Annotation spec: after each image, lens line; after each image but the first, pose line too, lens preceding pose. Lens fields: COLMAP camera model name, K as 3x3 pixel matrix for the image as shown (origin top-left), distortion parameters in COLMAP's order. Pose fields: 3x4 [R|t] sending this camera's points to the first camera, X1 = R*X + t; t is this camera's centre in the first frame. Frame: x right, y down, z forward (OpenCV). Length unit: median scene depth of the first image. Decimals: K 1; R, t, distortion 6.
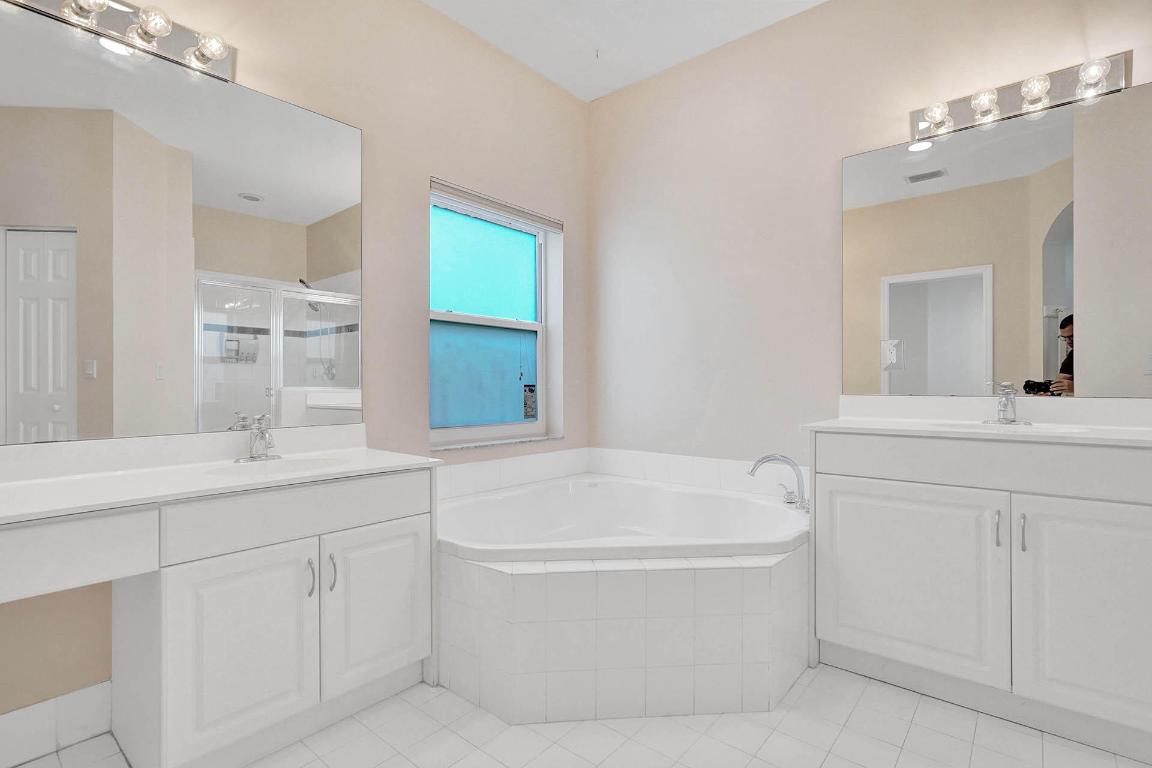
lens RADIAL K [[537.4, 0, 573.9], [0, 537.4, 382.2], [0, 0, 1]] dist [-0.007901, 0.002555]
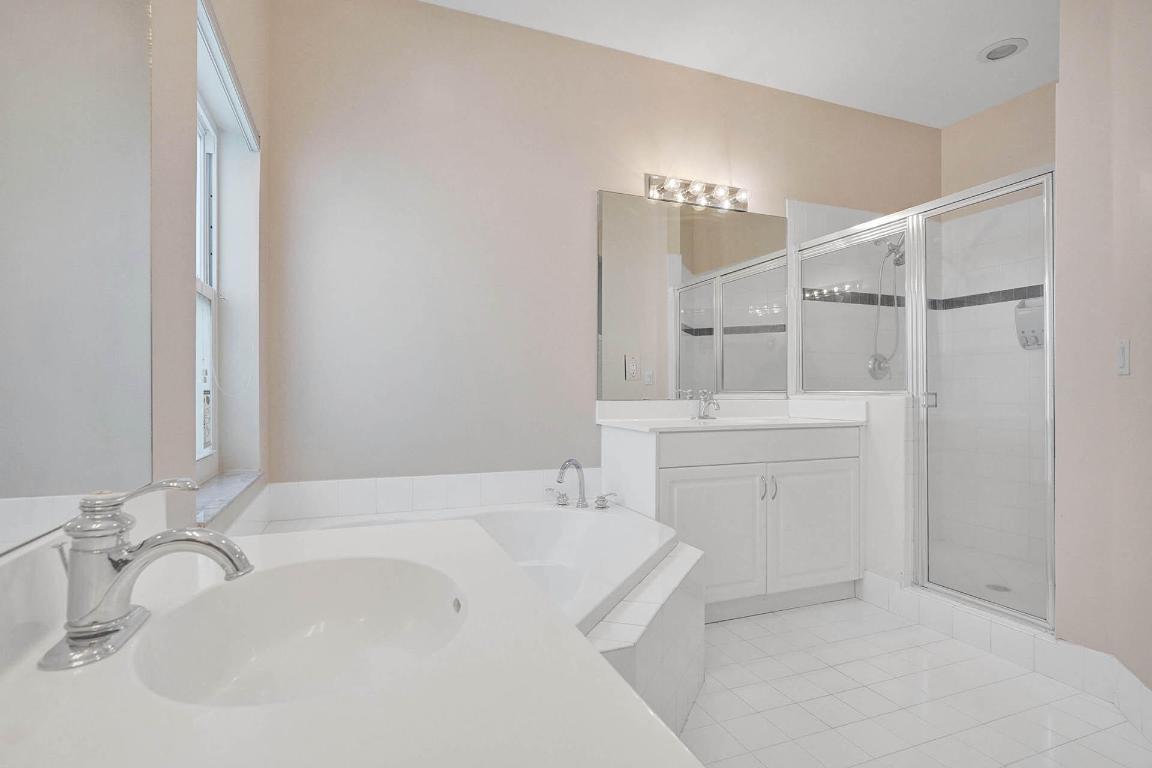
lens RADIAL K [[574.4, 0, 573.5], [0, 574.4, 391.2], [0, 0, 1]] dist [-0.002979, -0.002361]
pose [[0.477708, 0.001461, 0.878518, -0.725215], [-0.008184, 0.999963, 0.002788, 0.001029], [-0.878481, -0.008522, 0.477702, 0.579292]]
